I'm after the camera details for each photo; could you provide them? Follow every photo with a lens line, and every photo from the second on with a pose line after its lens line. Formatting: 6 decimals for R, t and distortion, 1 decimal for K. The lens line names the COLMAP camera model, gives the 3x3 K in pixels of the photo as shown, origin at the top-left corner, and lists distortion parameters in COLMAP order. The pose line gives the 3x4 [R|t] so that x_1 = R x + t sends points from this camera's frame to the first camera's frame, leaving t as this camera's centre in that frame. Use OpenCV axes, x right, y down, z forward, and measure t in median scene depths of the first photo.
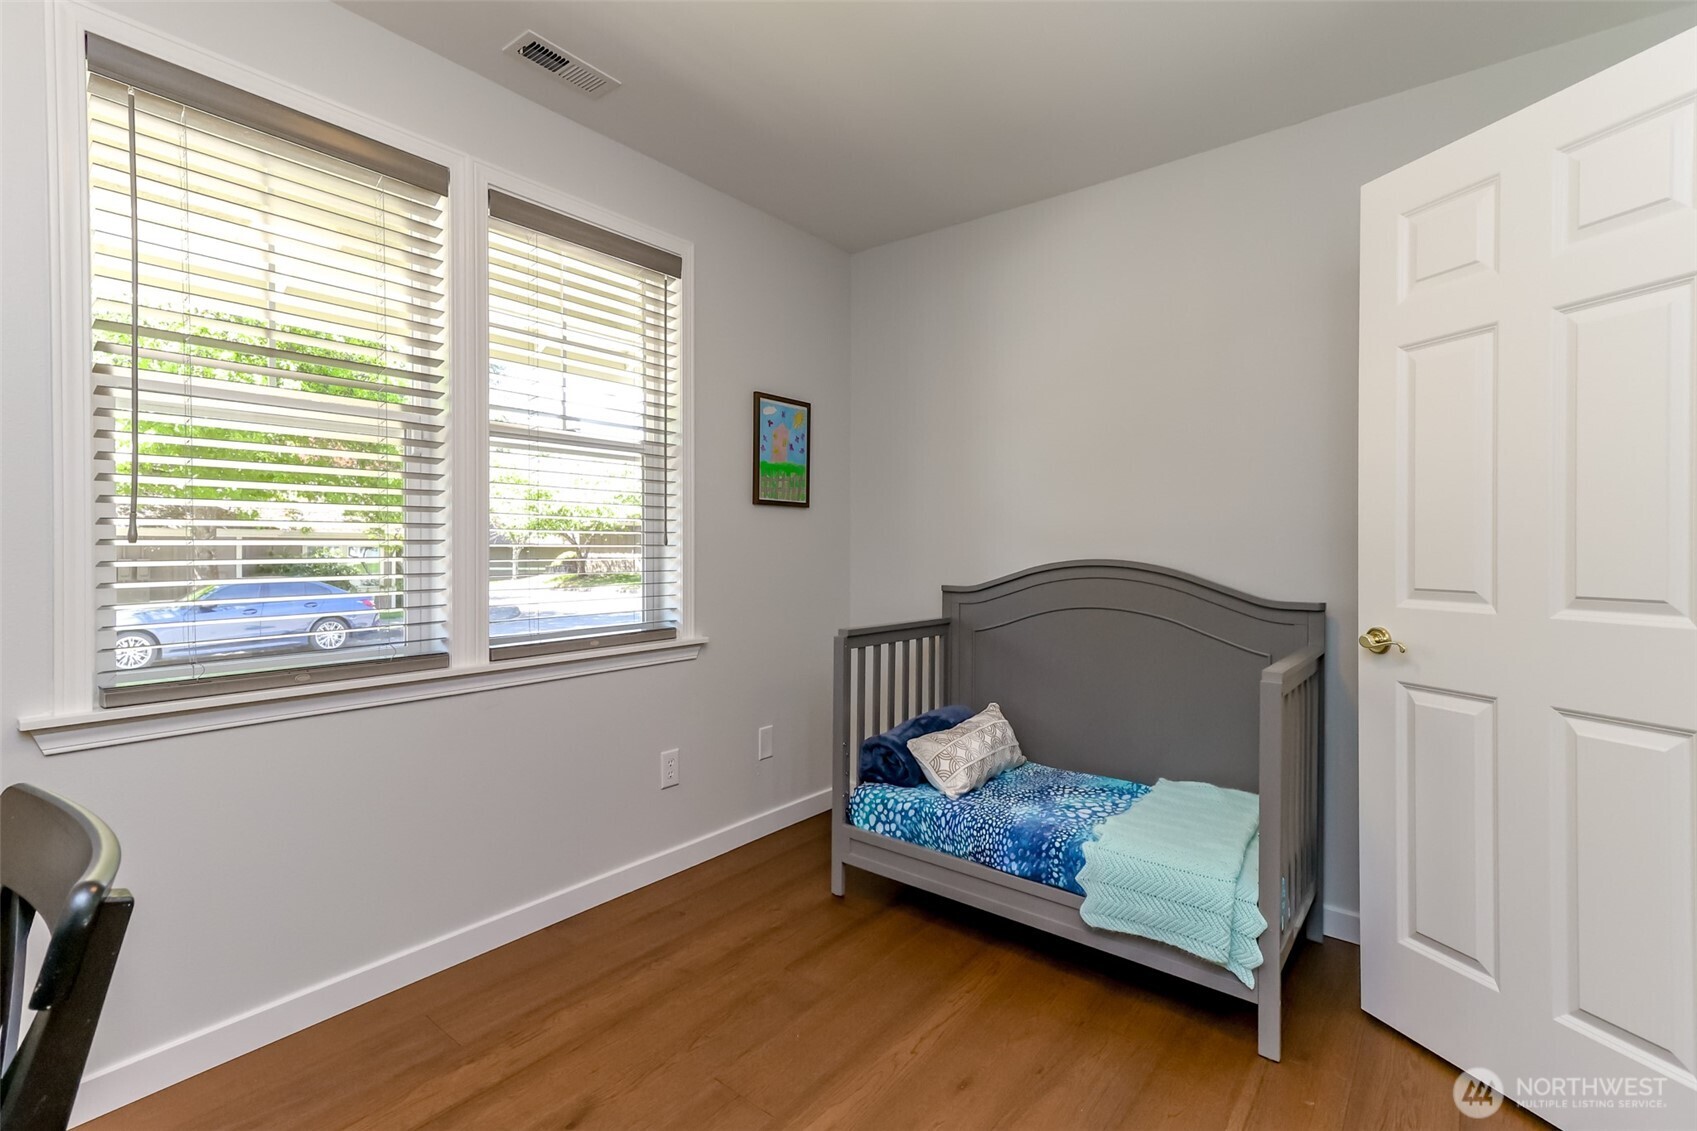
lens RADIAL K [[761.1, 0, 819.7], [0, 761.1, 564.1], [0, 0, 1]] dist [0.012303, 0.000230]
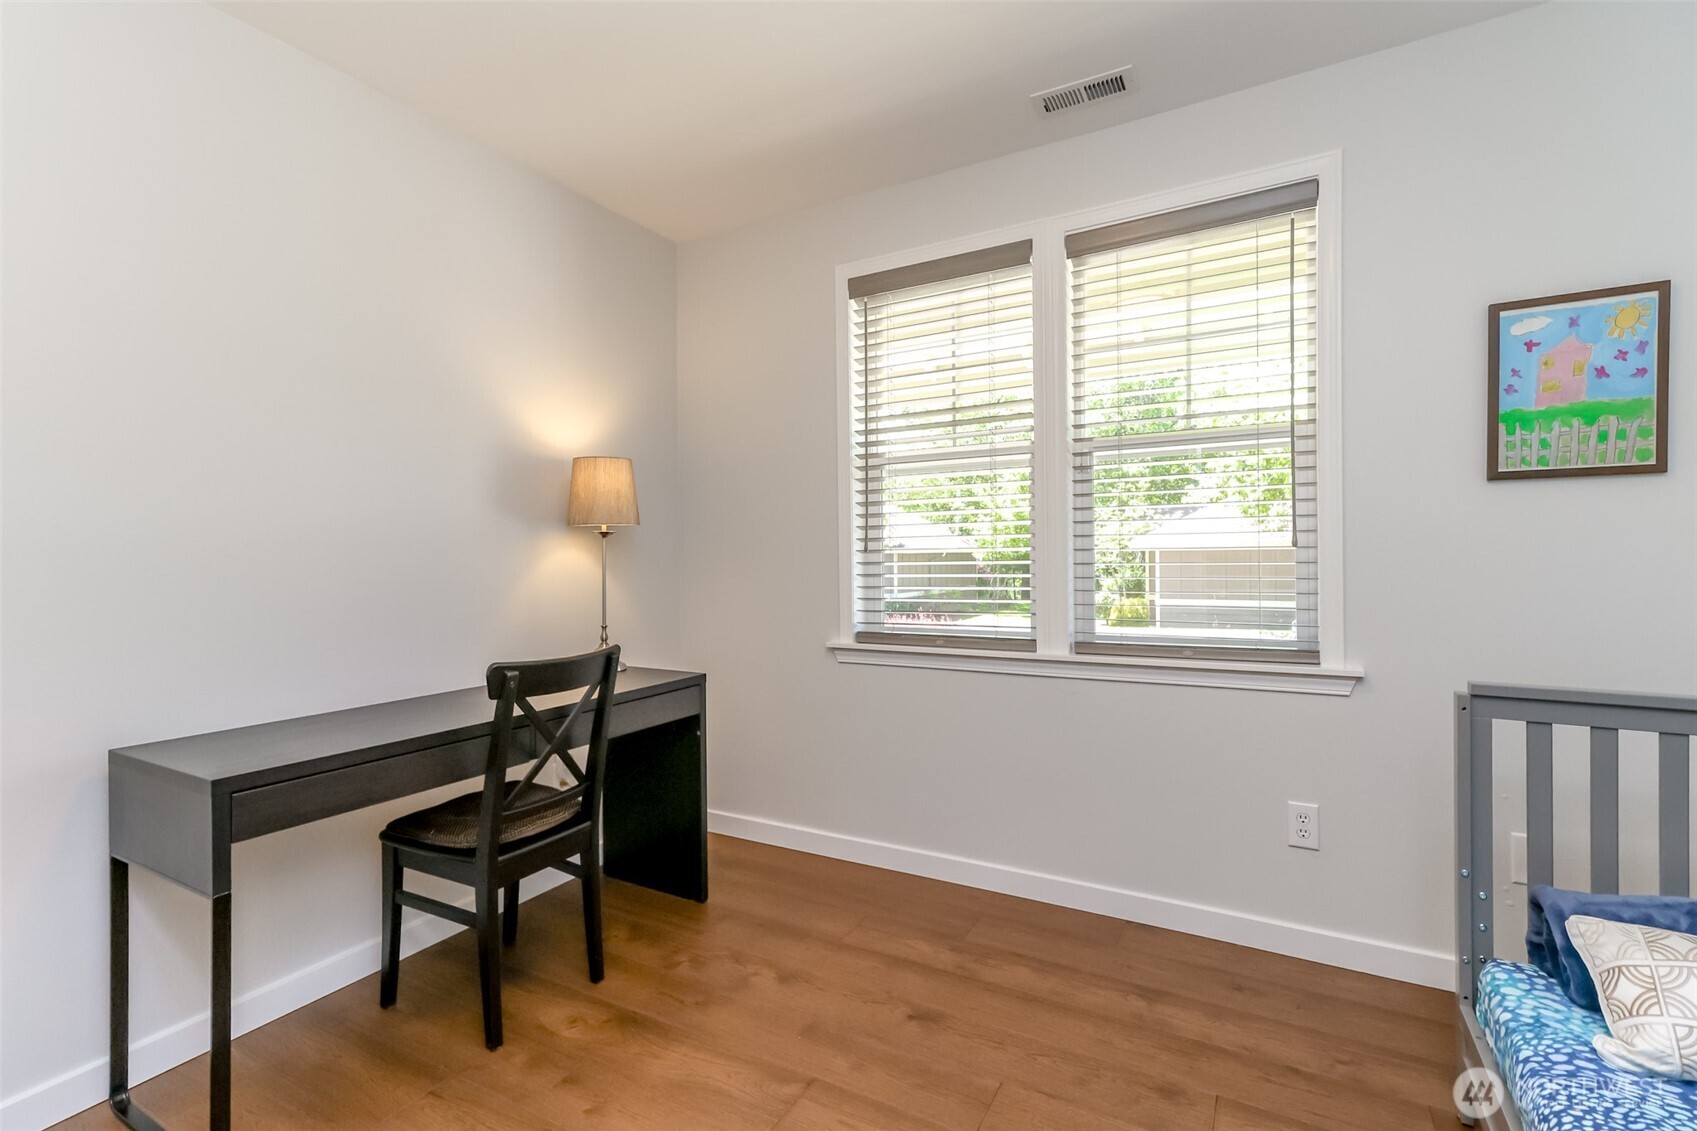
lens RADIAL K [[762.6, 0, 848.5], [0, 762.6, 565.5], [0, 0, 1]] dist [0.001819, 0.000170]
pose [[0.181488, 0.011101, -0.983331, 0.507994], [-0.010129, 0.999904, 0.009419, -0.007260], [0.983341, 0.008251, 0.181583, 0.389123]]
